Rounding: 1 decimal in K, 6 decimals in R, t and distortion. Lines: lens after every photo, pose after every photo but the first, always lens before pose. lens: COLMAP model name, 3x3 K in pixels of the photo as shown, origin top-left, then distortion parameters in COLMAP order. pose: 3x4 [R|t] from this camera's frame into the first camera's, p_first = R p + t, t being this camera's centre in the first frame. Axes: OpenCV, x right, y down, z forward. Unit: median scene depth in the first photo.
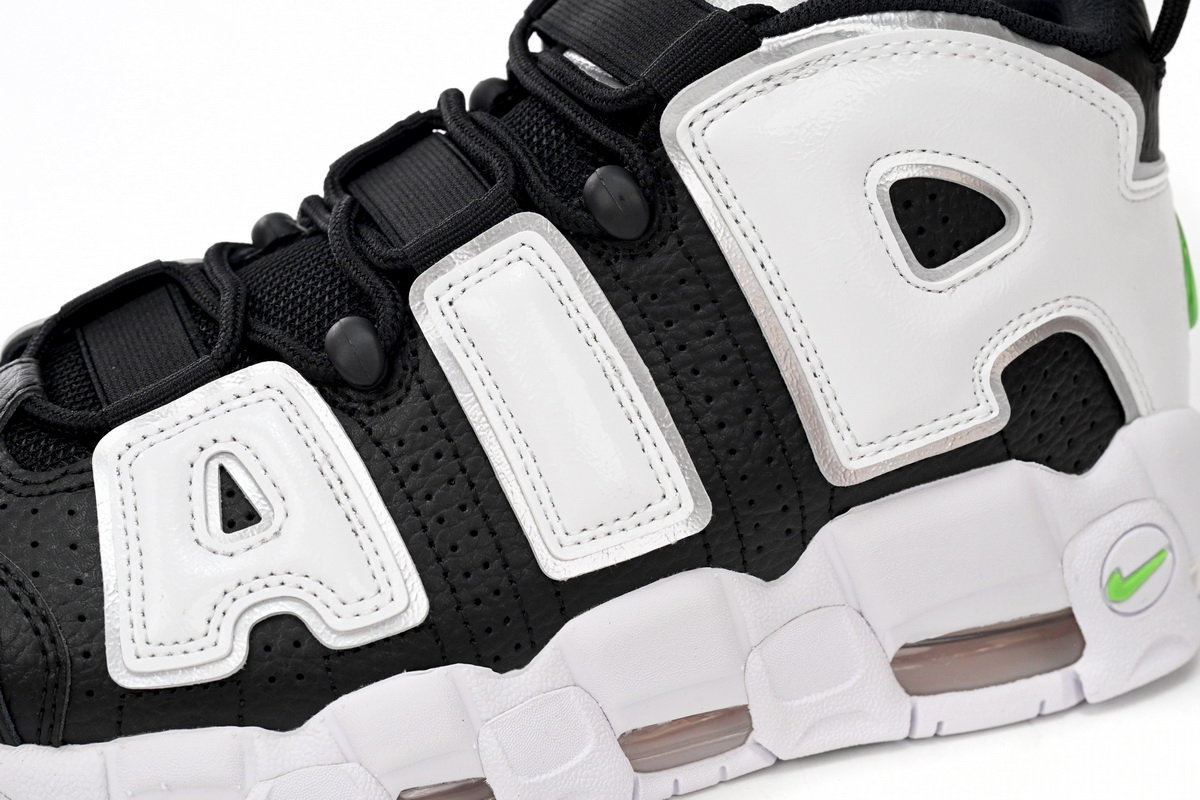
lens RADIAL K [[2358.4, 0, 596.5], [0, 2358.4, 403.2], [0, 0, 1]] dist [0.029021, 0.000000]
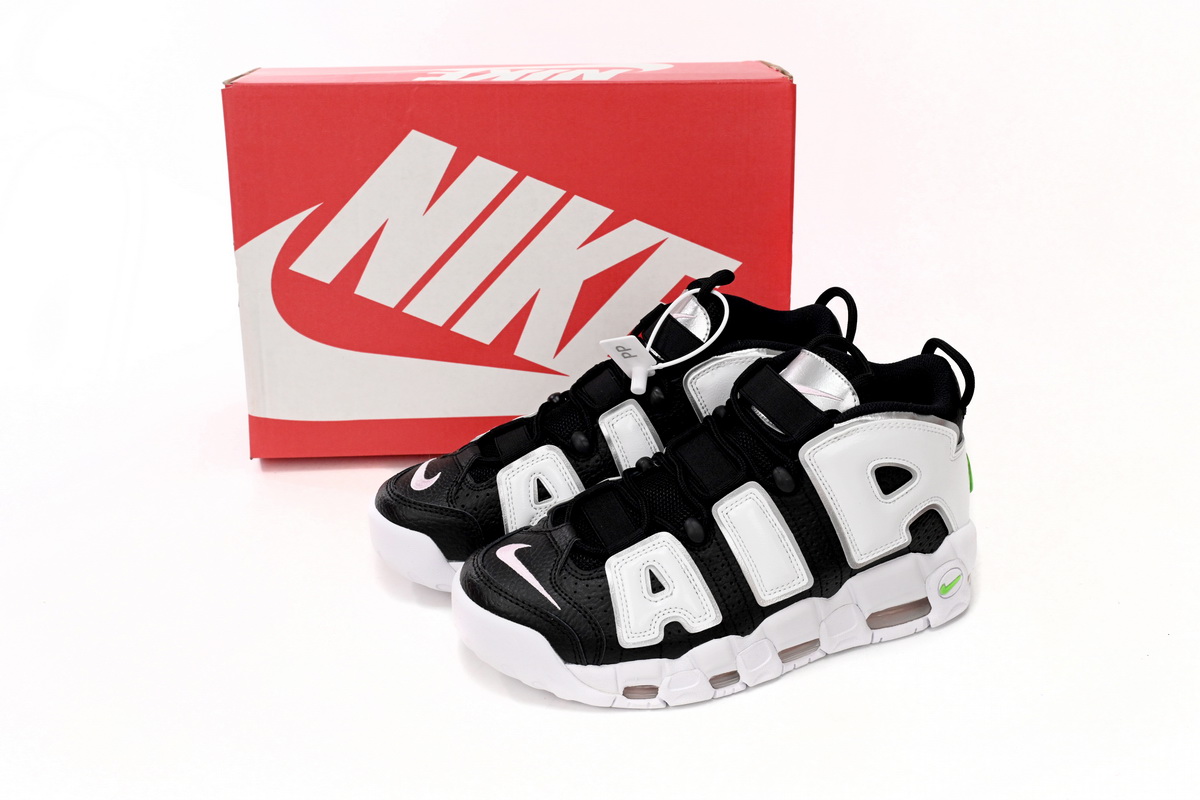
lens RADIAL K [[1492.9, 0, 602.9], [0, 1492.9, 395.5], [0, 0, 1]] dist [0.072408, 0.000000]
pose [[0.998632, -0.005739, 0.051979, -0.310620], [-0.001136, 0.991344, 0.131288, -0.430623], [-0.052282, -0.131168, 0.989981, -0.811234]]
